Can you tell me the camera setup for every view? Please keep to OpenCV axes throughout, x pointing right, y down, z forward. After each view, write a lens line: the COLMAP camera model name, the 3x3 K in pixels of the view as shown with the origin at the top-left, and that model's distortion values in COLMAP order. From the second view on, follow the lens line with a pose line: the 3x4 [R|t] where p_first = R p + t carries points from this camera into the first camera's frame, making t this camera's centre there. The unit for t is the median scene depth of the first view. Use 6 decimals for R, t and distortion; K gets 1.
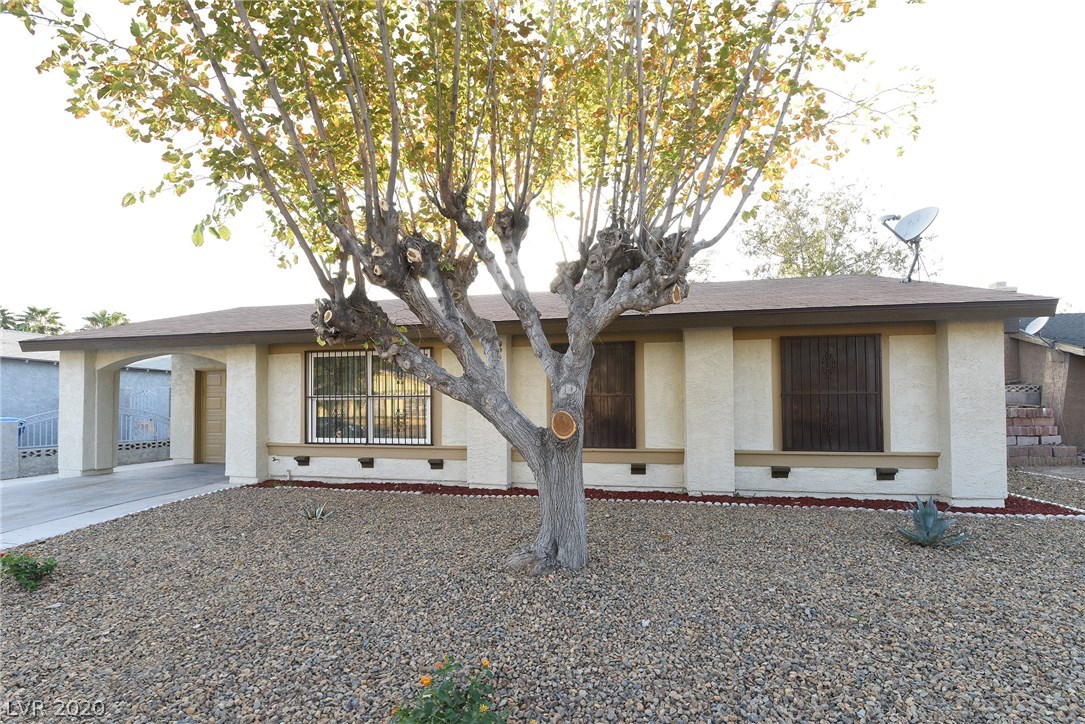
lens RADIAL K [[470.7, 0, 545.8], [0, 470.7, 393.0], [0, 0, 1]] dist [-0.001265, -0.007986]
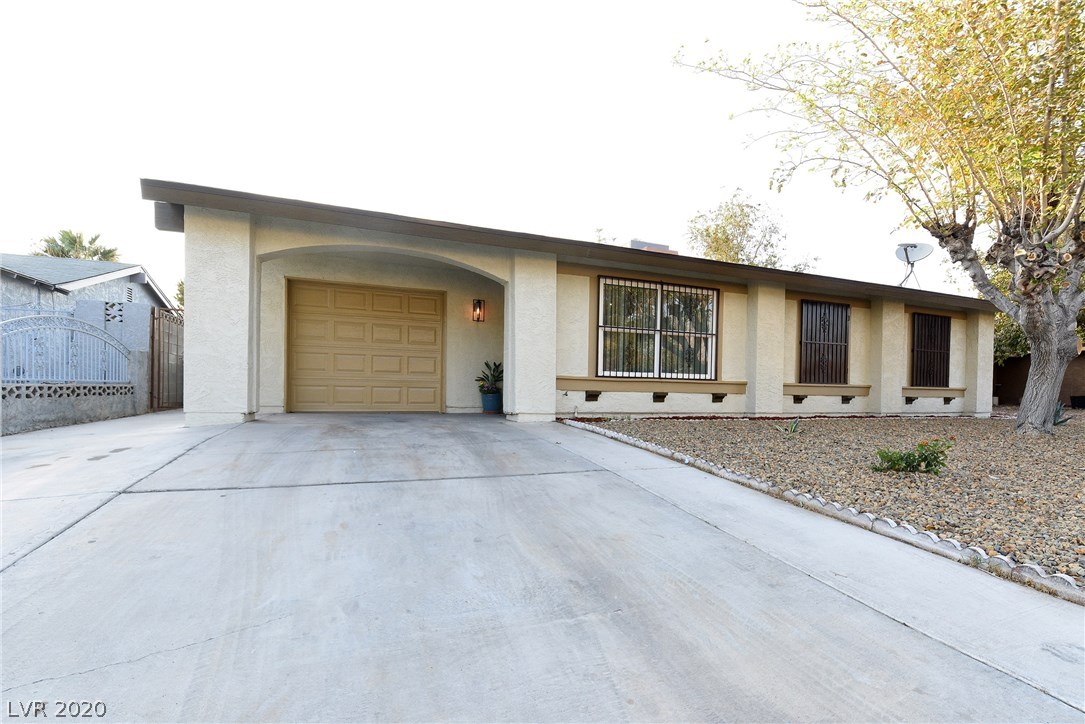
lens RADIAL K [[503.5, 0, 542.5], [0, 503.5, 362.0], [0, 0, 1]] dist [-0.000862, -0.010593]
pose [[0.831815, 0.024829, 0.554497, -1.141288], [-0.080753, 0.993783, 0.076640, 0.010724], [-0.549147, -0.108528, 0.828649, 0.243382]]
